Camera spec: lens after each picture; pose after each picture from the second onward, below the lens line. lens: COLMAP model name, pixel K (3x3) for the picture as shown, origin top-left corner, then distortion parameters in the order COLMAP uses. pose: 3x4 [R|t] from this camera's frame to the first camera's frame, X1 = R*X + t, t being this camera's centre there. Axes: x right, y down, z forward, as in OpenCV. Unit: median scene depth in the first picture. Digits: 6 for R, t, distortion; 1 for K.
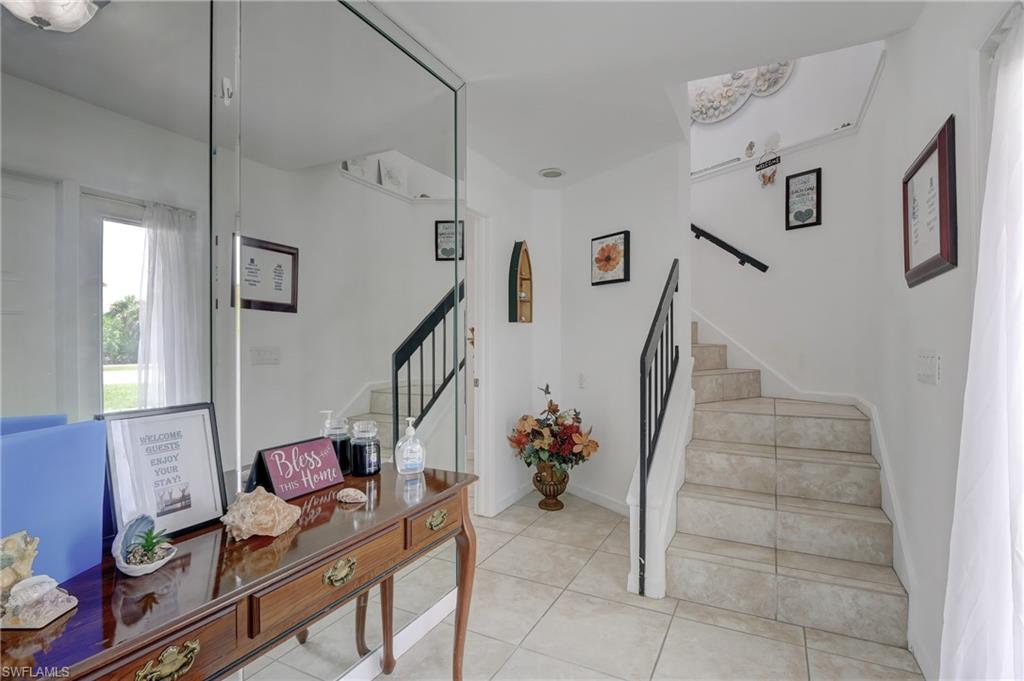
lens RADIAL K [[498.1, 0, 509.2], [0, 498.1, 340.2], [0, 0, 1]] dist [-0.012898, -0.000806]
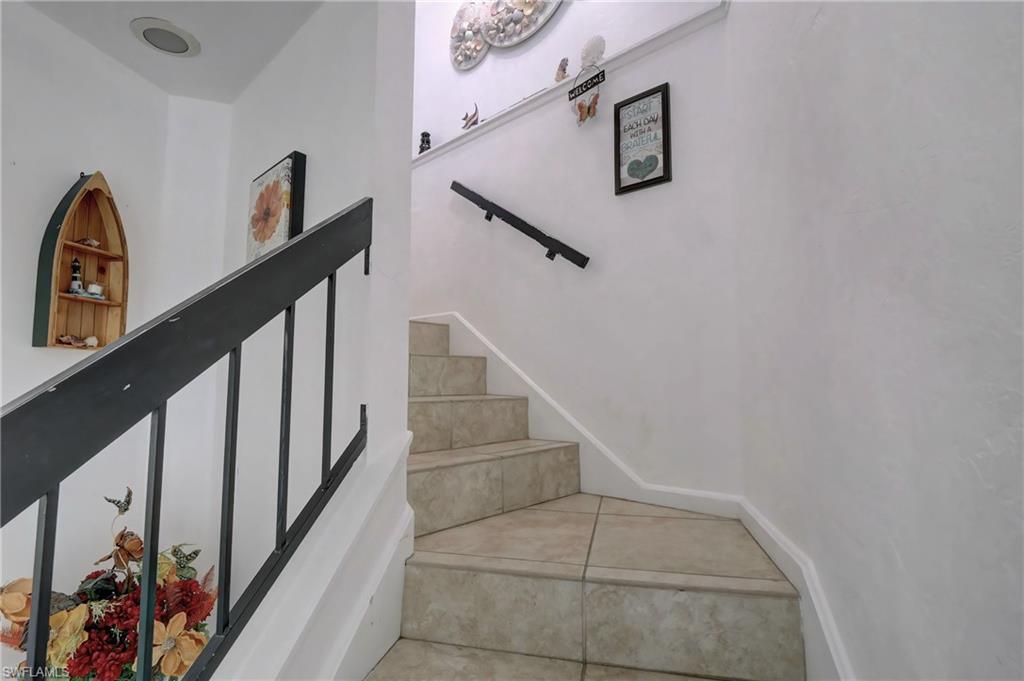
lens RADIAL K [[498.1, 0, 513.6], [0, 498.1, 340.4], [0, 0, 1]] dist [-0.012898, -0.000806]
pose [[0.966347, 0.024440, 0.256077, 0.305371], [-0.001177, 0.995886, -0.090605, -0.003737], [-0.257238, 0.087255, 0.962401, 0.499607]]
